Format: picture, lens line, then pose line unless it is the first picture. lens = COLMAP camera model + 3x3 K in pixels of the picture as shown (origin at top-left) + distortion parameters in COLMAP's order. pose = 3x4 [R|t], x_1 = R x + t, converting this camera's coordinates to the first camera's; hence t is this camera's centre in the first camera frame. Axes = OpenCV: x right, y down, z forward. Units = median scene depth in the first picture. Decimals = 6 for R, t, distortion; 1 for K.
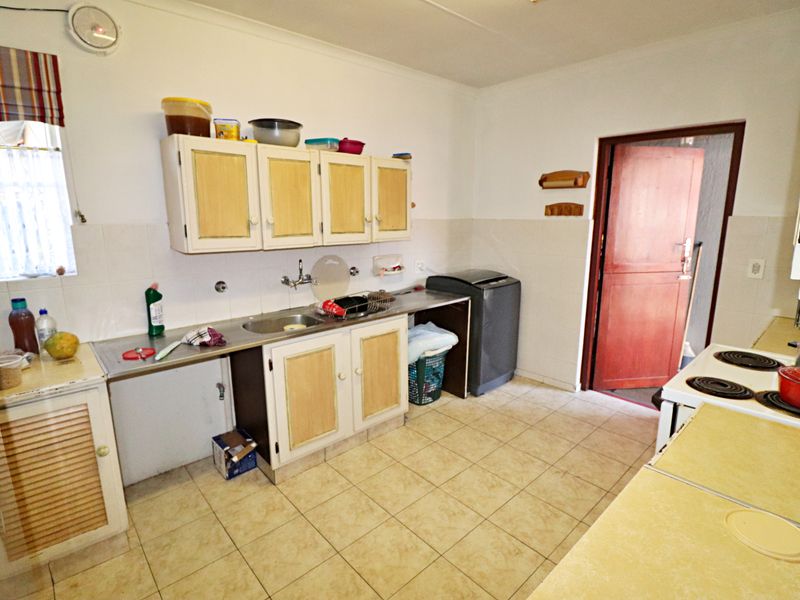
lens RADIAL K [[416.9, 0, 400.0], [0, 416.9, 300.0], [0, 0, 1]] dist [-0.013512, -0.001036]
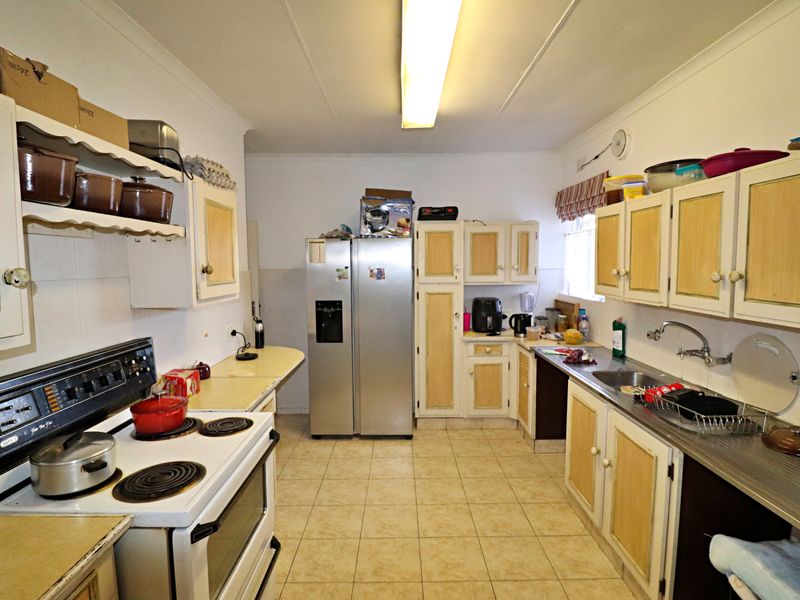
lens RADIAL K [[416.9, 0, 400.0], [0, 416.9, 300.0], [0, 0, 1]] dist [-0.013512, -0.001036]
pose [[-0.667176, 0.083827, -0.740169, 0.704581], [-0.126634, 0.966420, 0.223597, -0.254180], [0.734057, 0.242909, -0.634157, 1.129853]]
